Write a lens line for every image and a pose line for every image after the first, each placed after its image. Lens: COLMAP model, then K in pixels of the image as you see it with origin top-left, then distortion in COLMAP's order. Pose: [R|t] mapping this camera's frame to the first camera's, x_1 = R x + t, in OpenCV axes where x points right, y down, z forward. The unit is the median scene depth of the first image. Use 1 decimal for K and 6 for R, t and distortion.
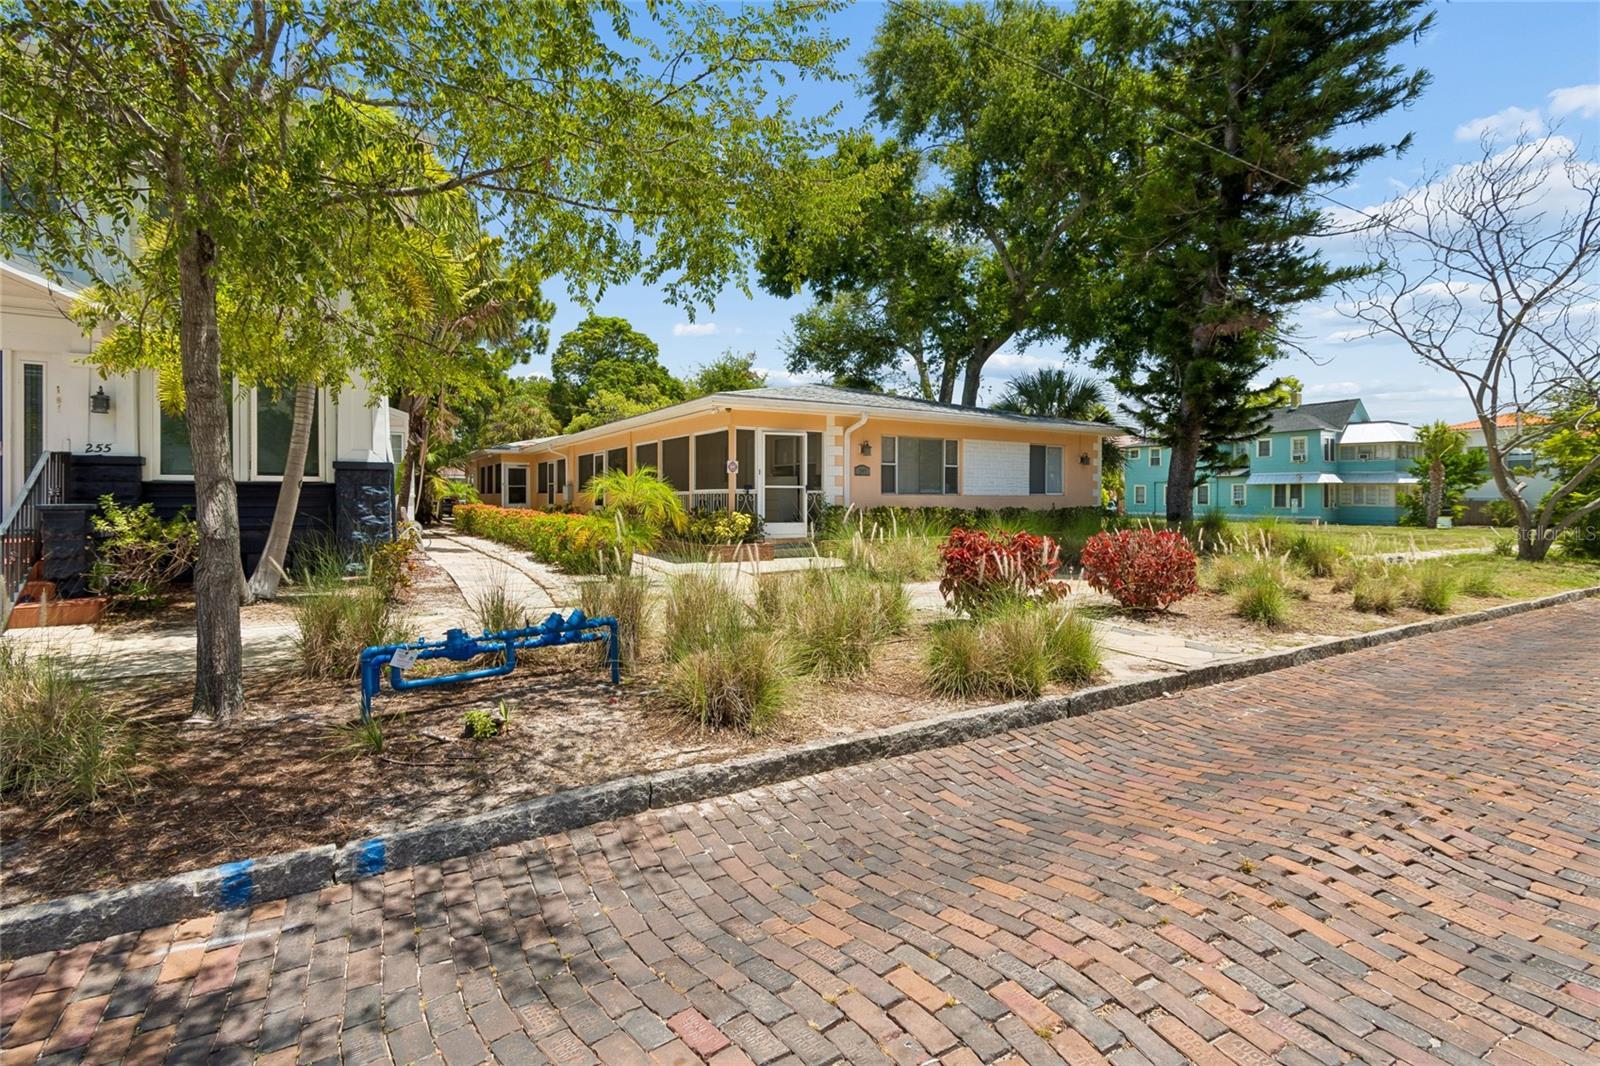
lens RADIAL K [[725.1, 0, 795.1], [0, 725.1, 505.0], [0, 0, 1]] dist [-0.001651, -0.000101]
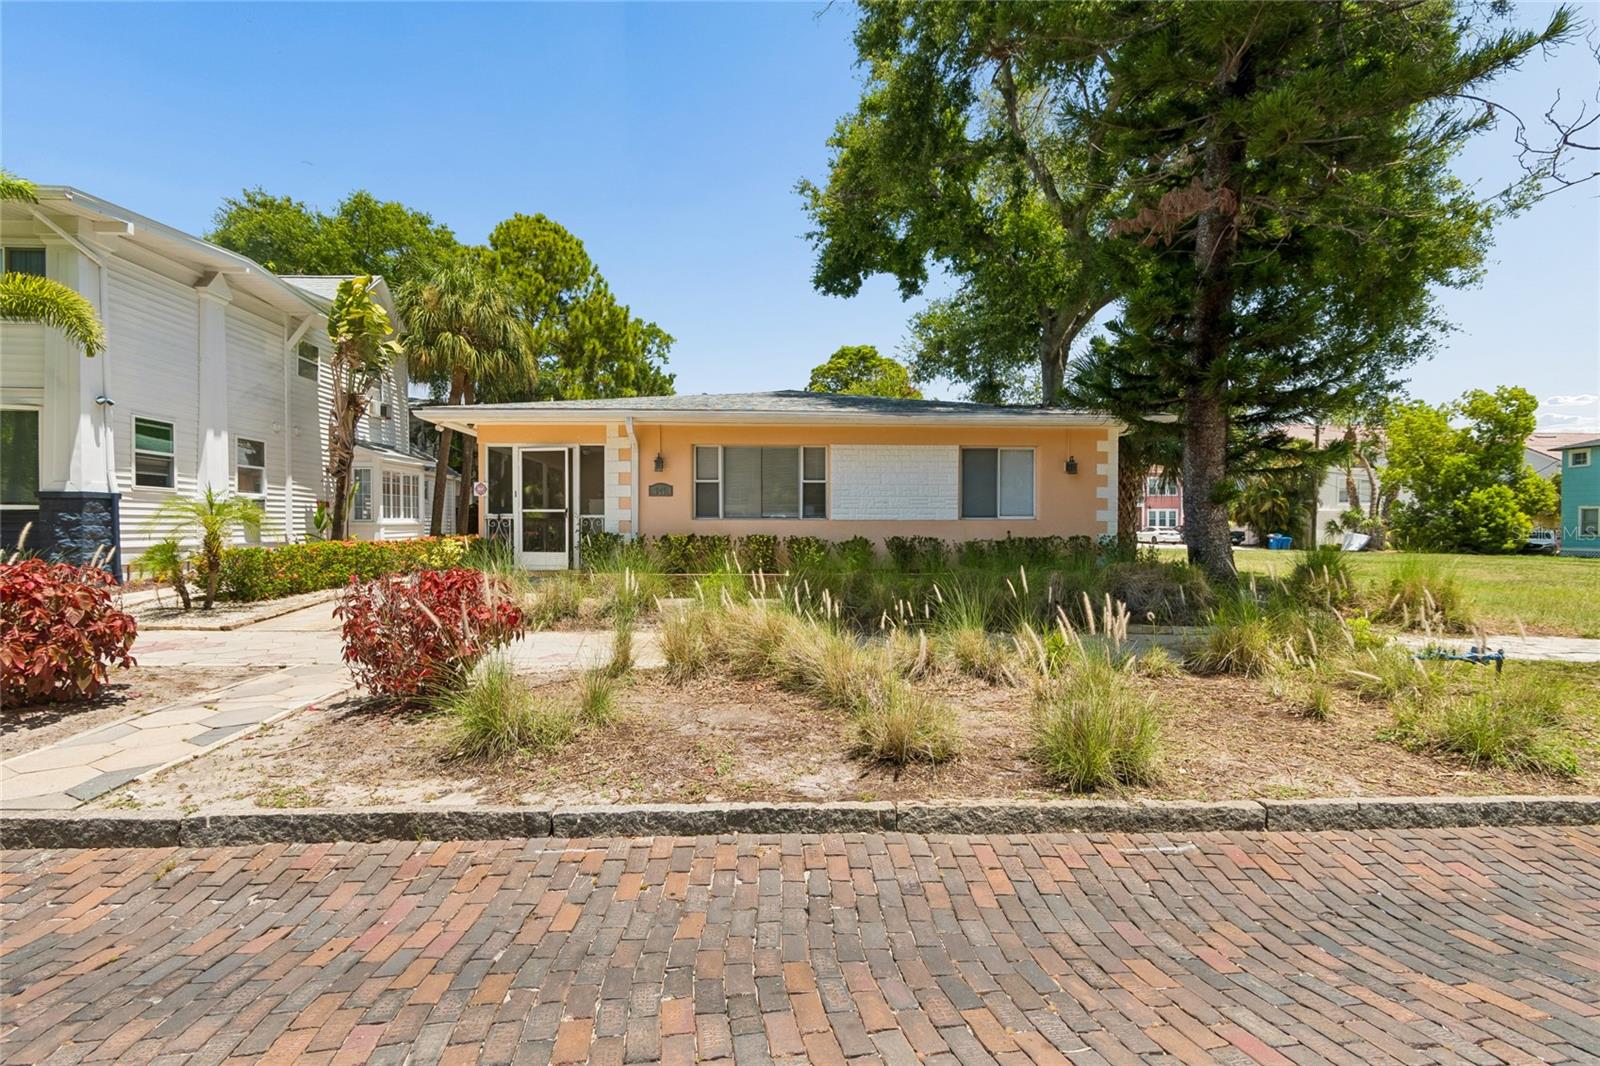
lens RADIAL K [[708.1, 0, 800.0], [0, 708.1, 533.0], [0, 0, 1]] dist [-0.000947, -0.000070]
pose [[0.875193, 0.005117, -0.483747, 0.351180], [-0.004564, 0.999987, 0.002320, -0.000835], [0.483753, 0.000178, 0.875205, 0.217047]]
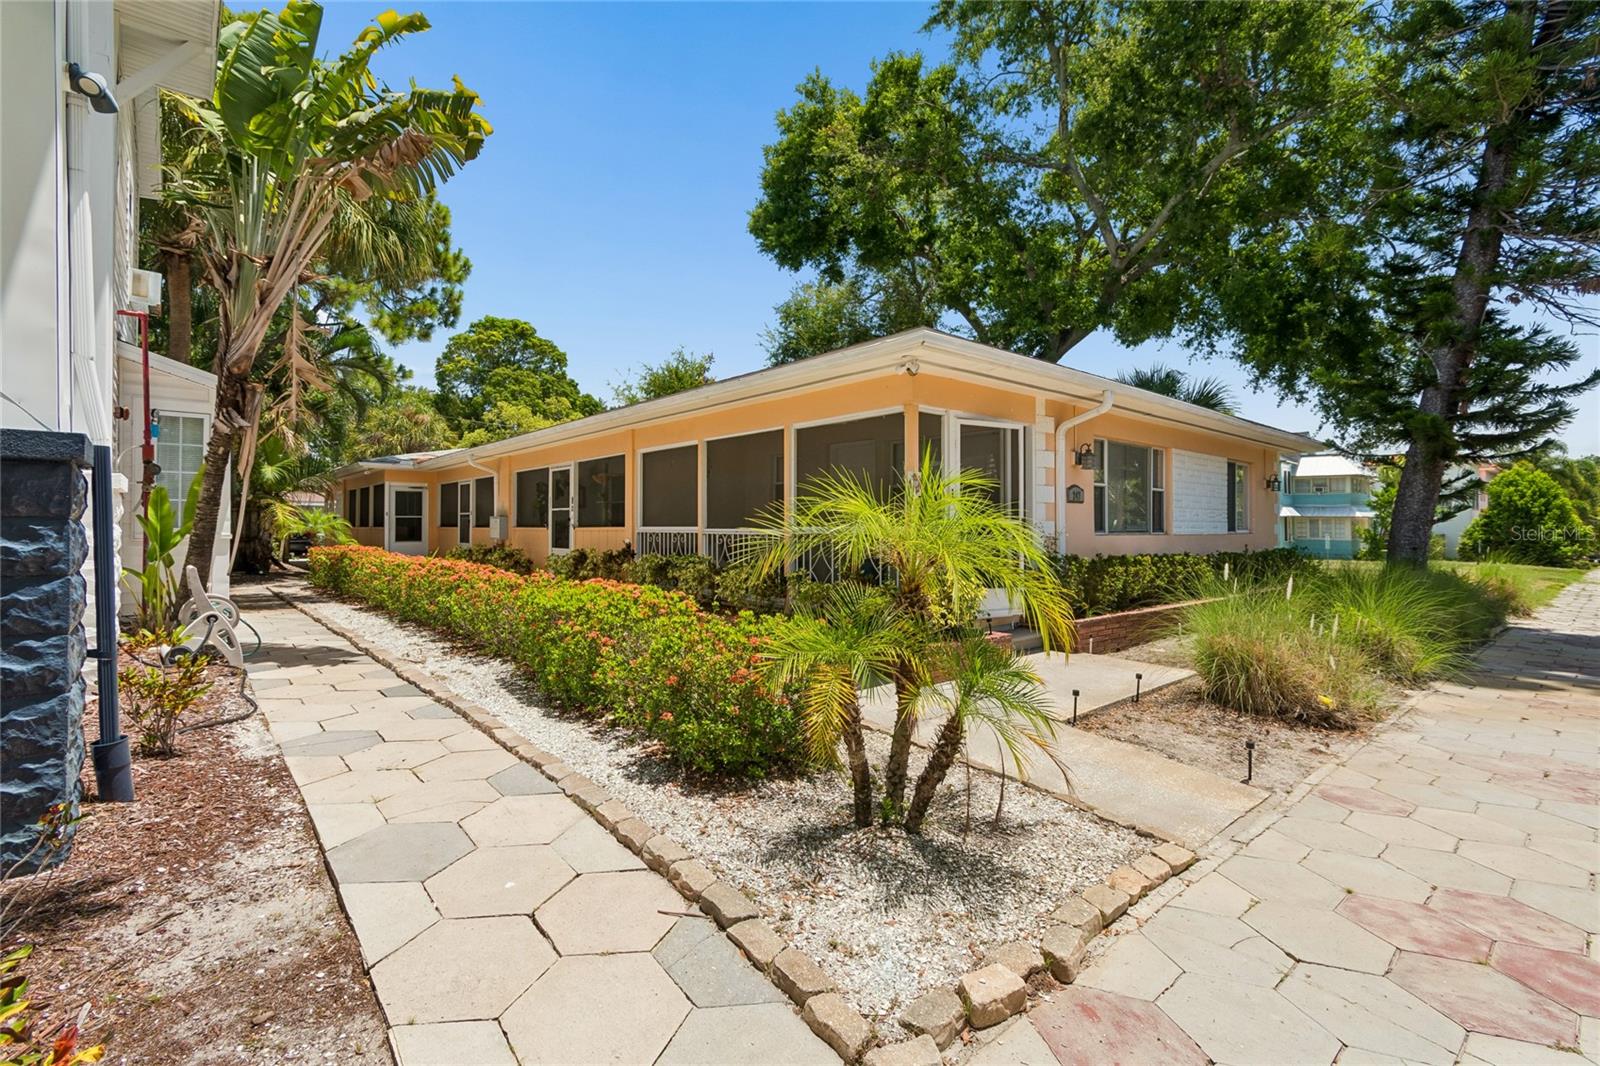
lens RADIAL K [[715.1, 0, 801.3], [0, 715.1, 519.6], [0, 0, 1]] dist [0.000874, 0.000041]
pose [[0.985849, 0.003136, 0.167609, -0.128958], [0.000575, 0.999756, -0.022087, -0.008060], [-0.167637, 0.021871, 0.985606, 0.264521]]
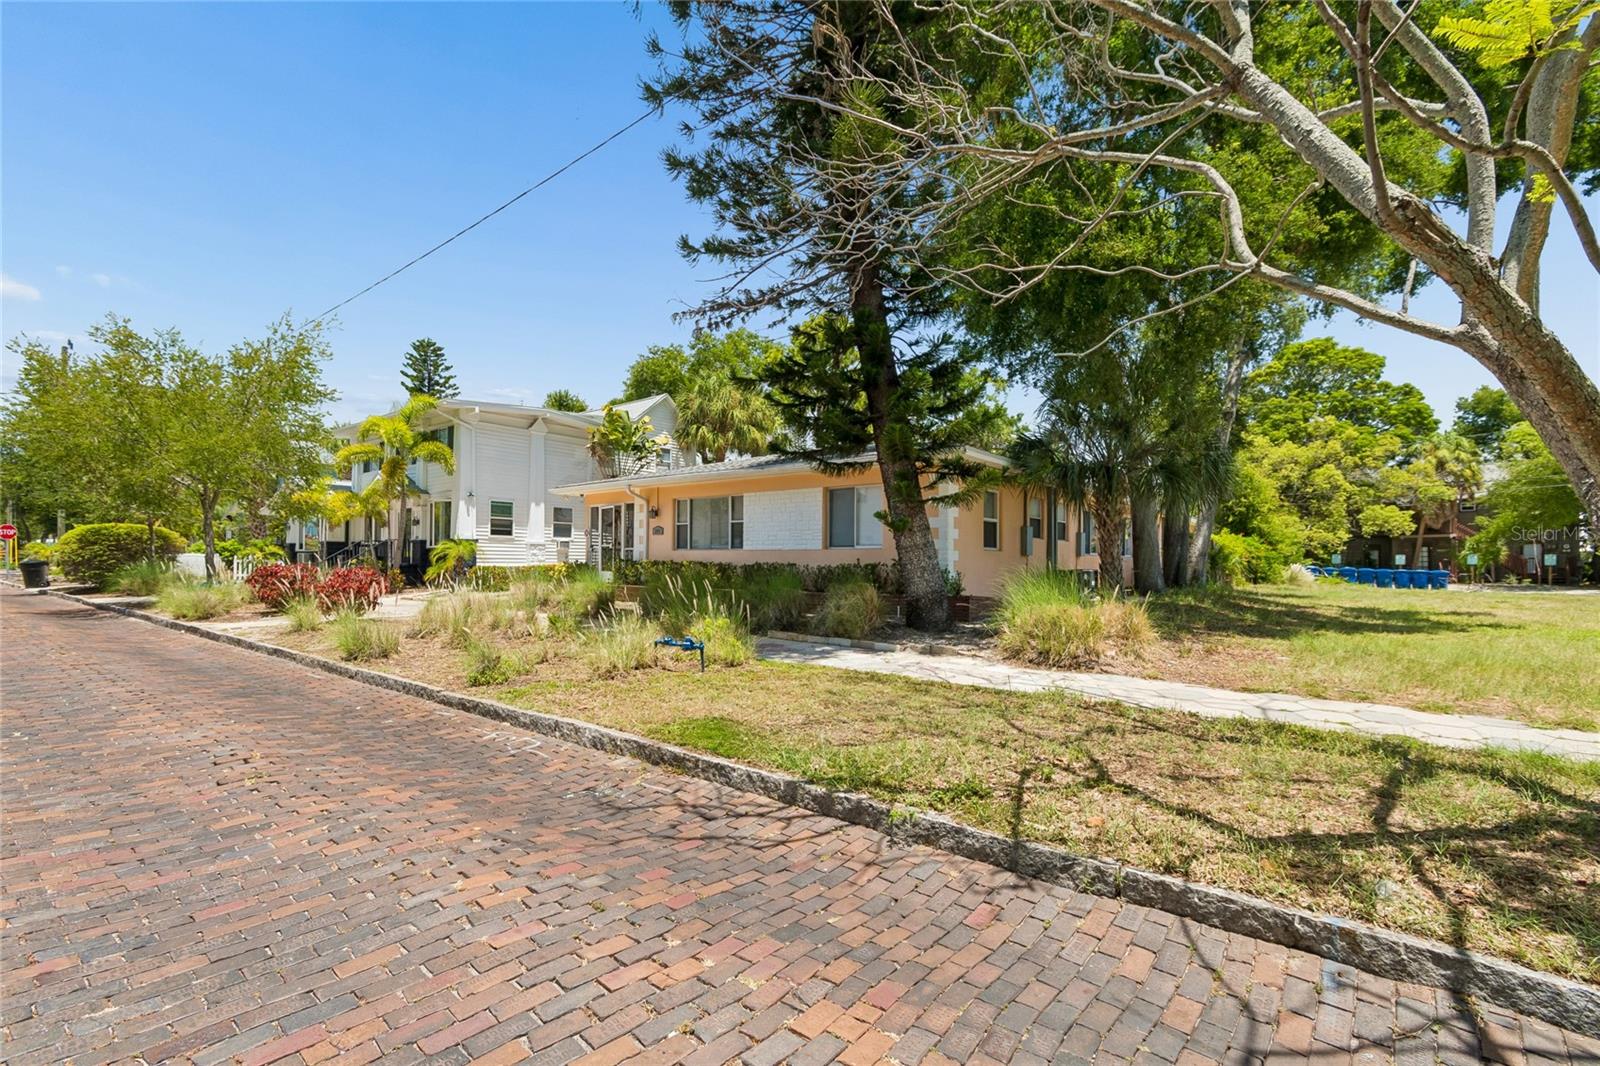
lens RADIAL K [[708.1, 0, 800.0], [0, 708.1, 533.0], [0, 0, 1]] dist [-0.000947, -0.000070]
pose [[0.345210, -0.034102, -0.937906, 0.730802], [-0.010397, 0.999139, -0.040155, 0.000860], [0.938468, 0.023613, 0.344559, 0.466117]]
